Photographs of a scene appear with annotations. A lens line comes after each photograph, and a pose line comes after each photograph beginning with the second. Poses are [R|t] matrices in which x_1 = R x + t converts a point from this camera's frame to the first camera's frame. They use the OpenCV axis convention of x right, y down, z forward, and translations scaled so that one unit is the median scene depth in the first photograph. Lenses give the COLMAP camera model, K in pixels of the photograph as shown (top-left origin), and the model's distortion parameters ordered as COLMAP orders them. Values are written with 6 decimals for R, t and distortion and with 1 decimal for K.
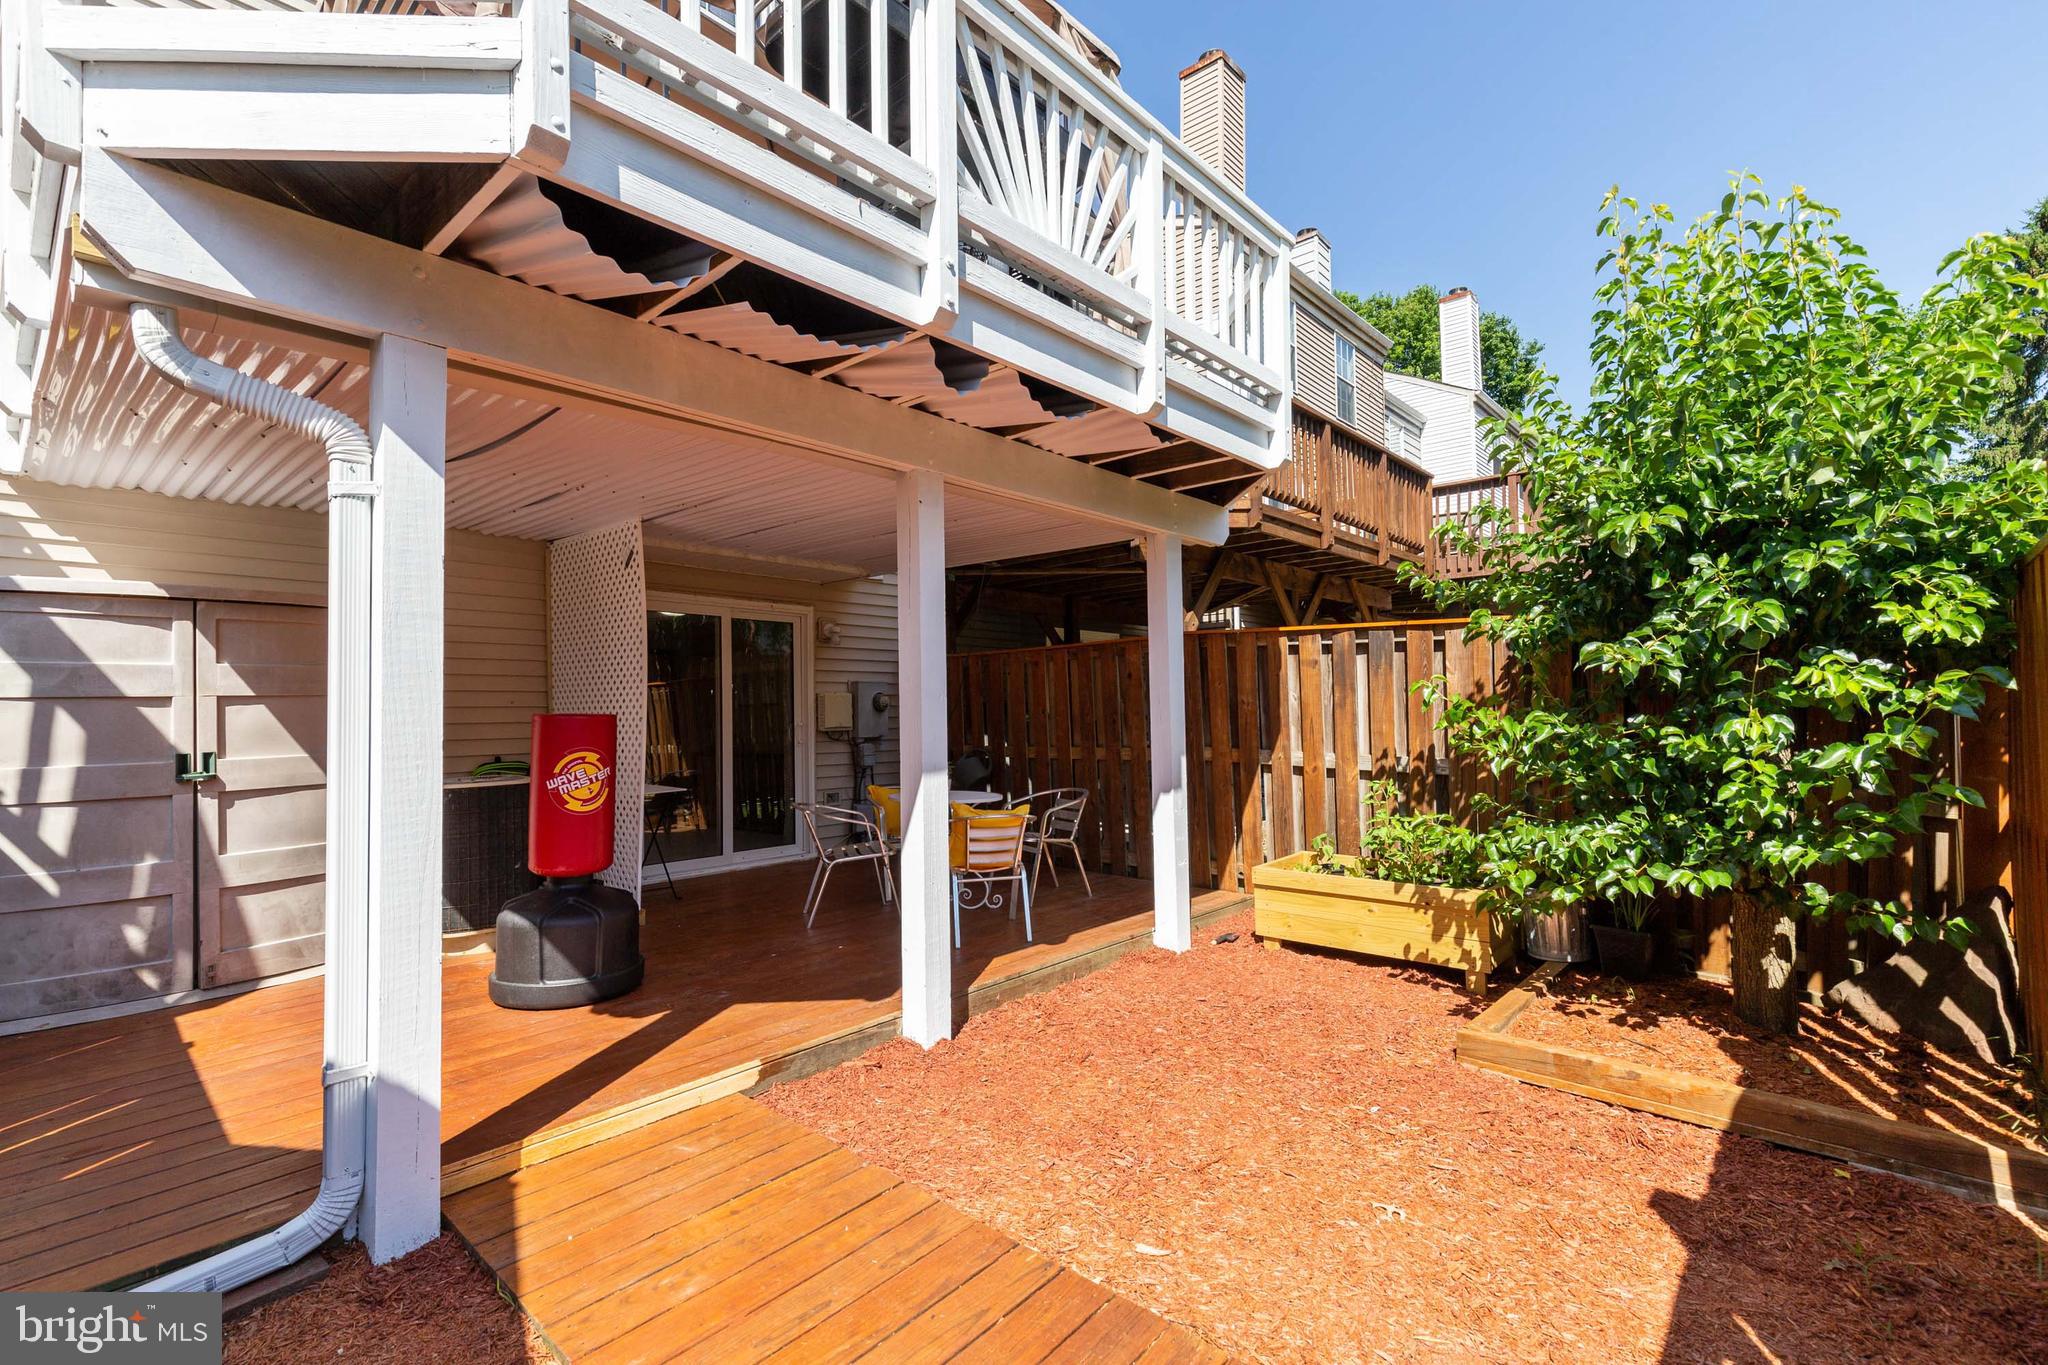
lens RADIAL K [[919.7, 0, 1024.0], [0, 919.7, 682.5], [0, 0, 1]] dist [0.006082, 0.000048]
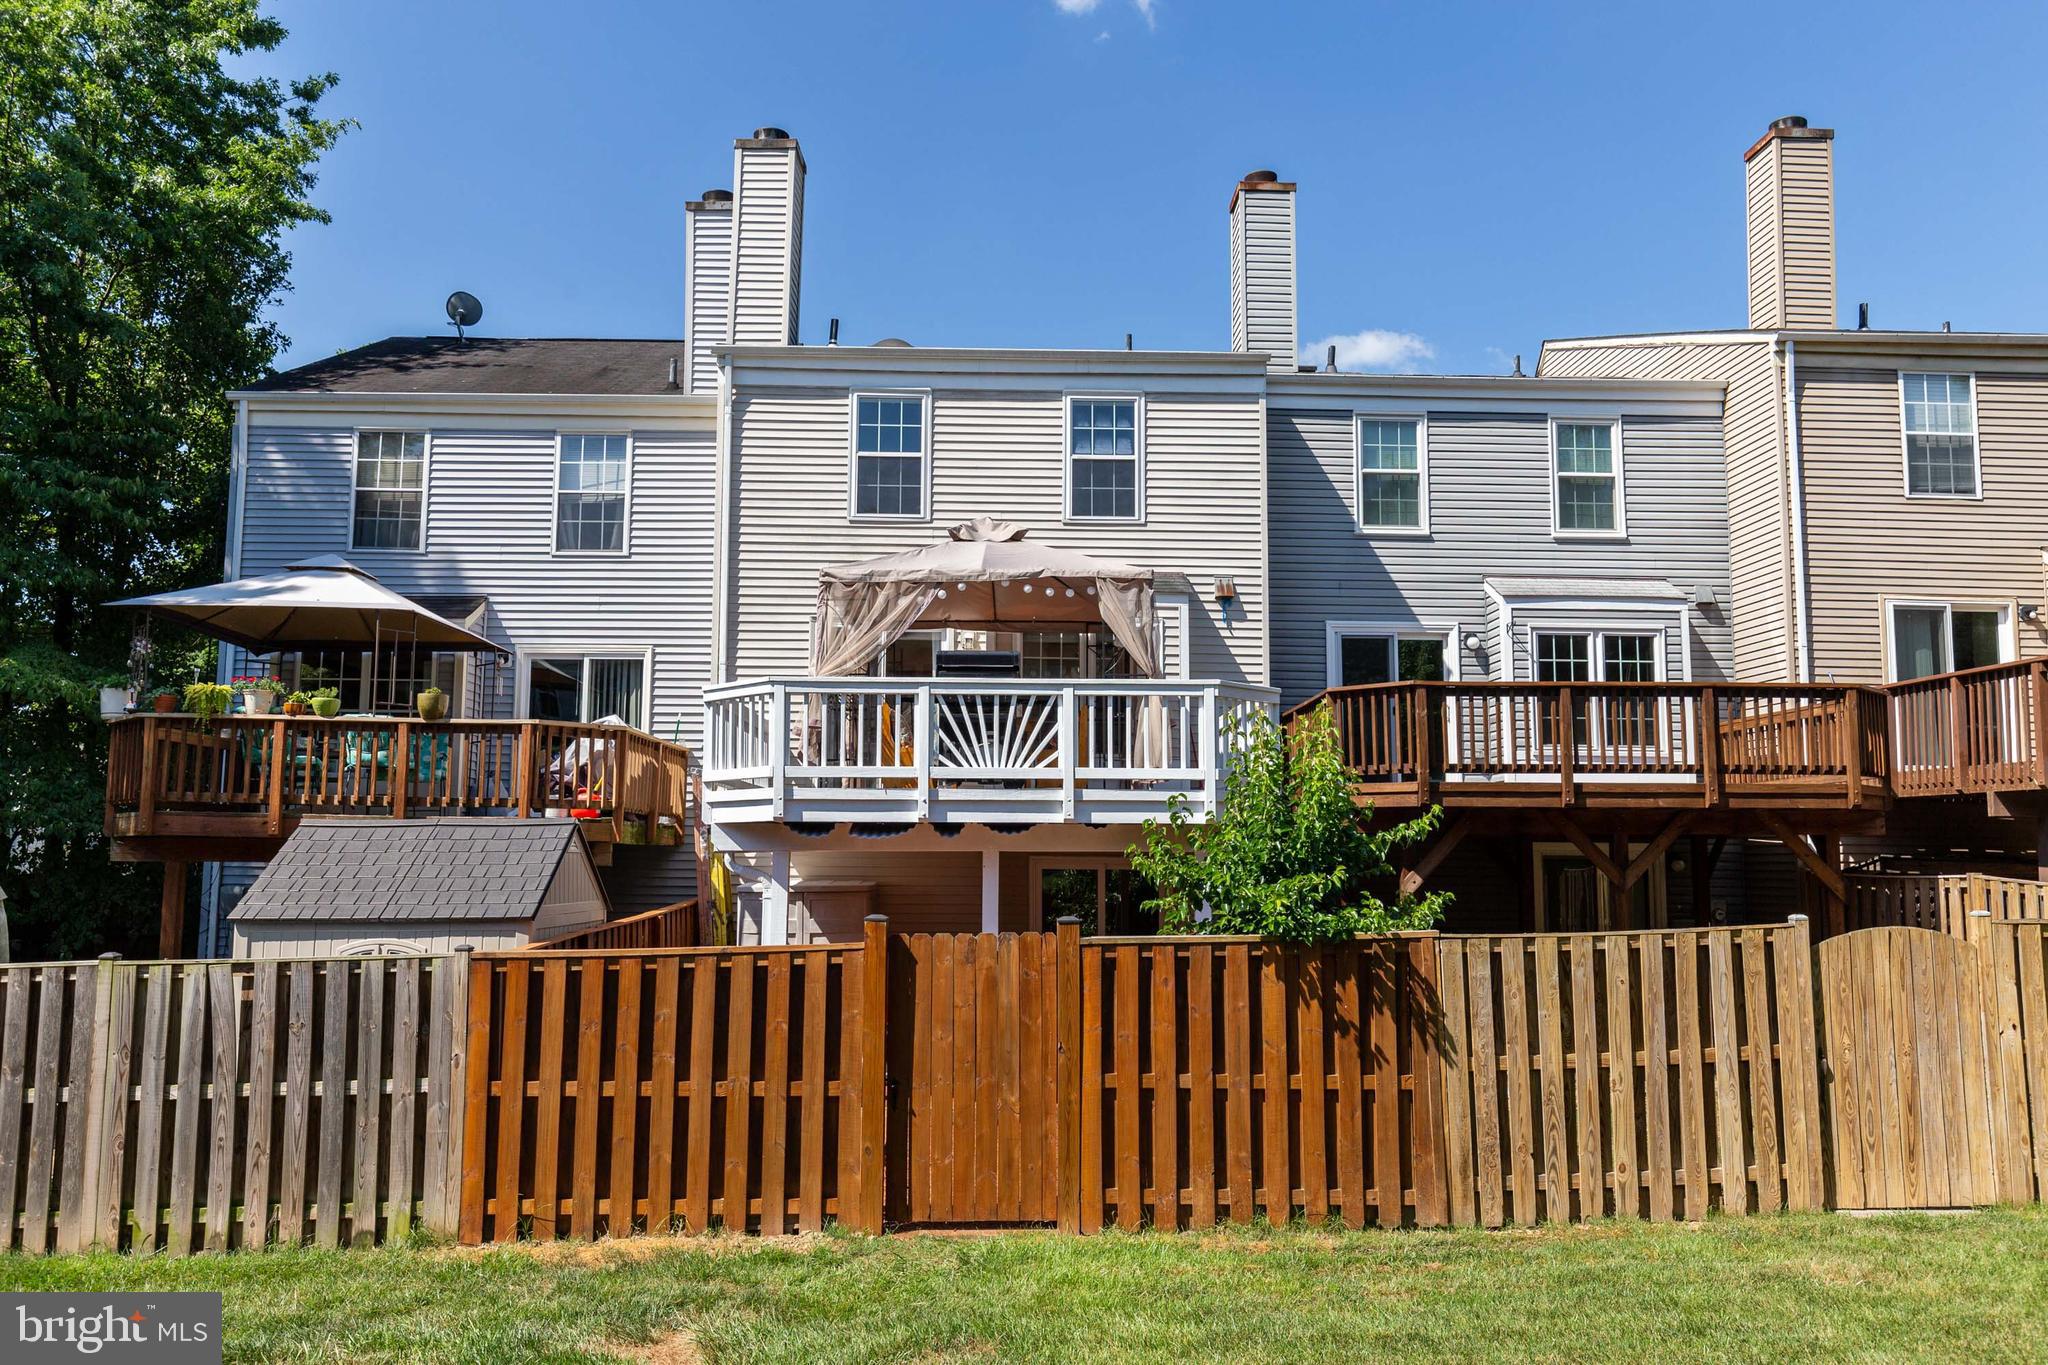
lens RADIAL K [[1448.9, 0, 1024.0], [0, 1448.9, 682.5], [0, 0, 1]] dist [-0.001915, 0.000157]
pose [[0.687107, -0.062939, -0.723825, 2.186008], [0.007939, 0.996832, -0.079142, -0.321569], [0.726513, 0.048632, 0.685429, -1.148242]]
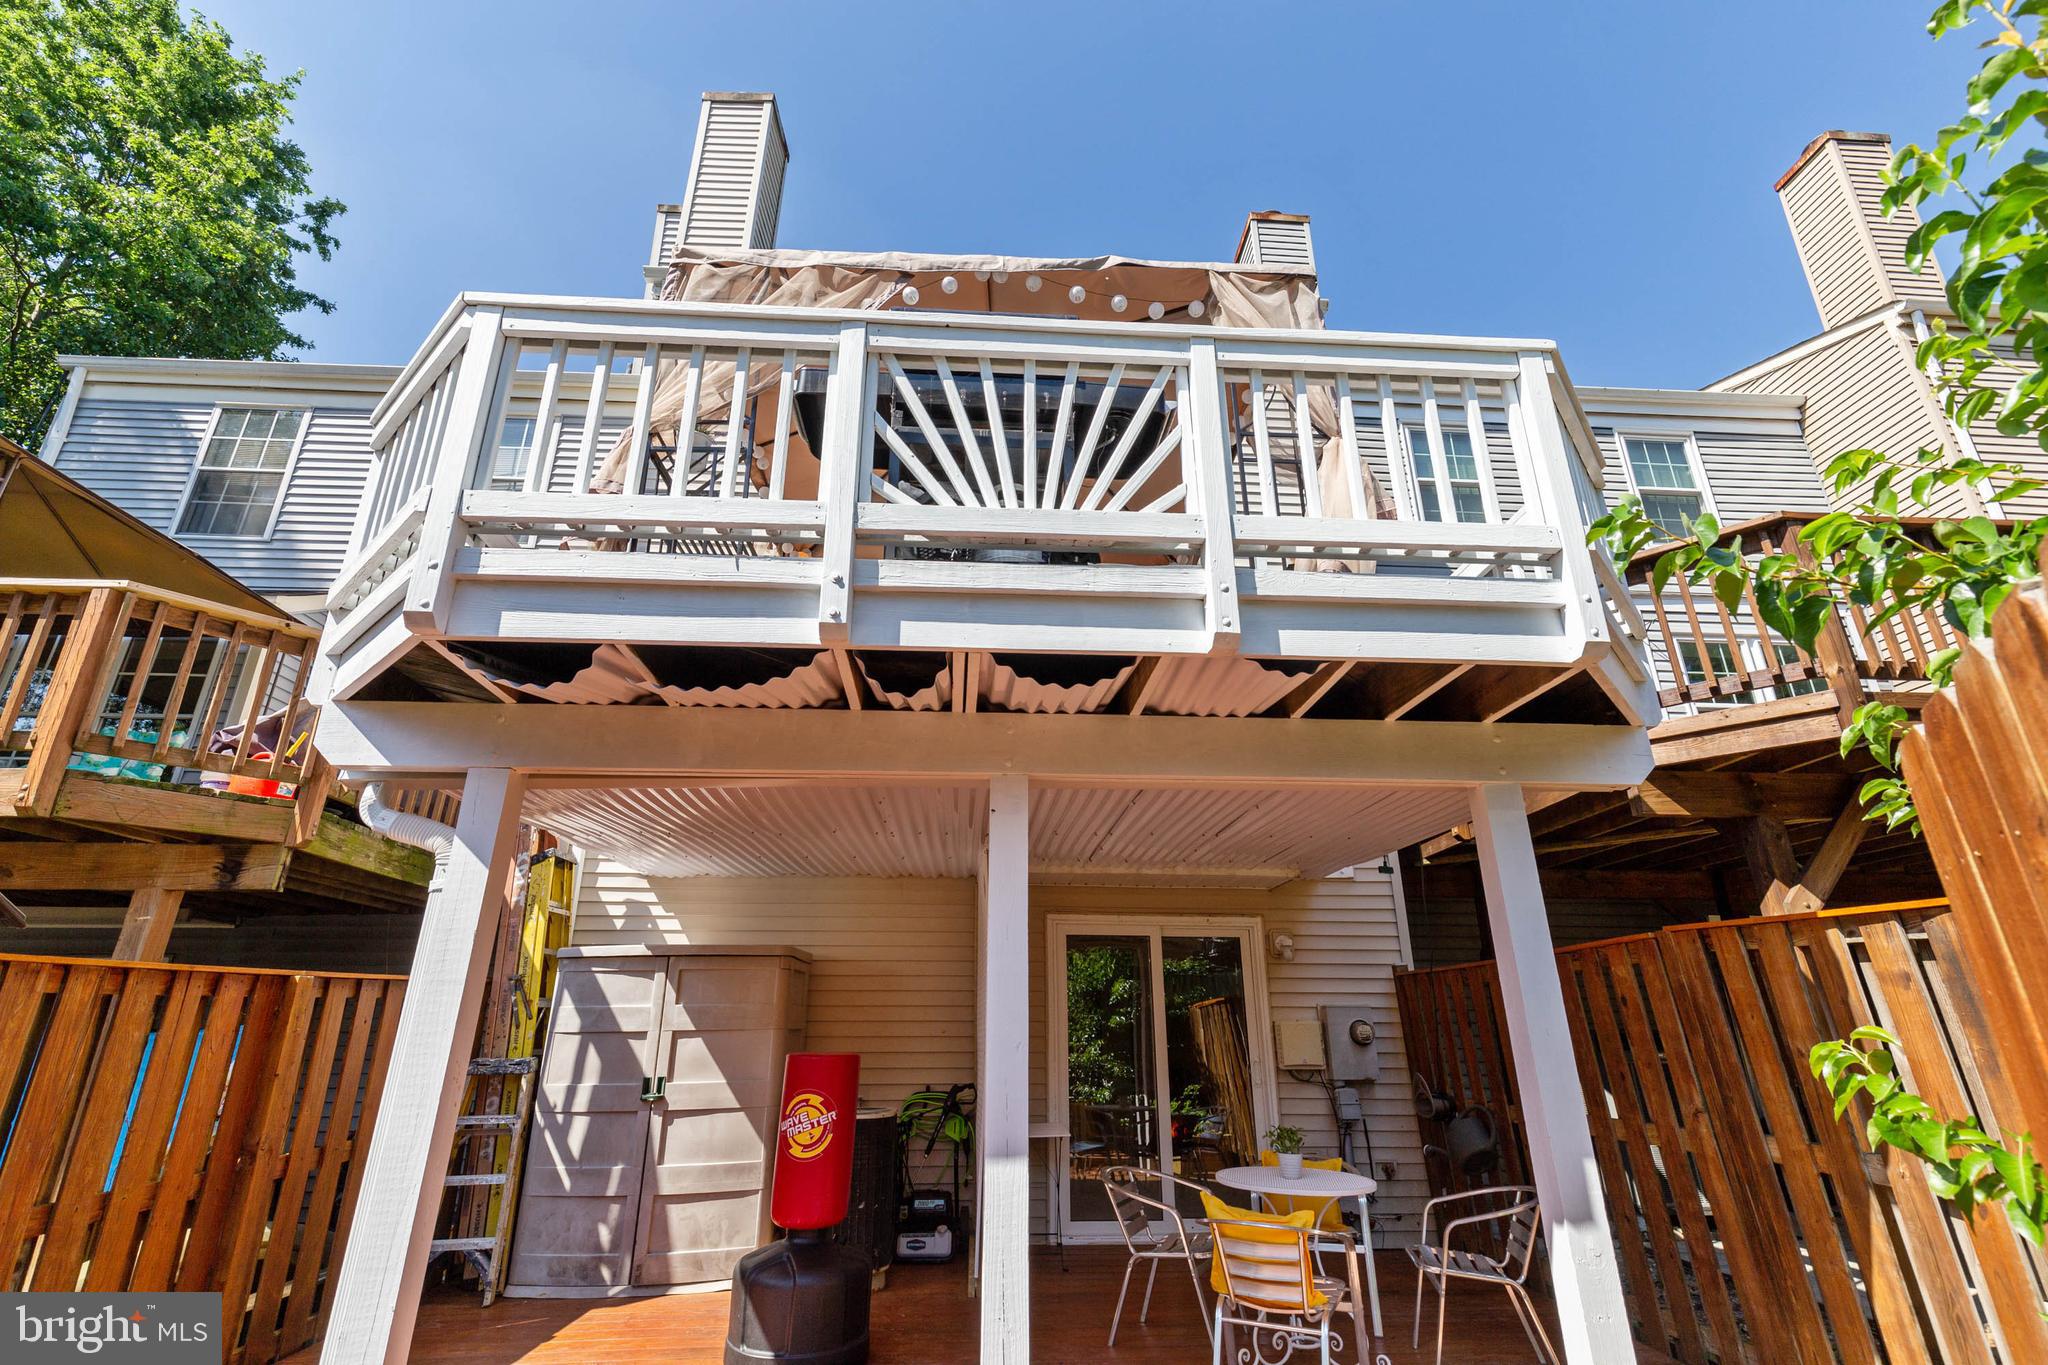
lens RADIAL K [[919.7, 0, 1024.0], [0, 919.7, 682.5], [0, 0, 1]] dist [0.006082, 0.000048]
pose [[0.708195, -0.237813, -0.664760, 0.474552], [0.013852, 0.946062, -0.323689, -0.022947], [0.705881, 0.220027, 0.673290, 0.355282]]
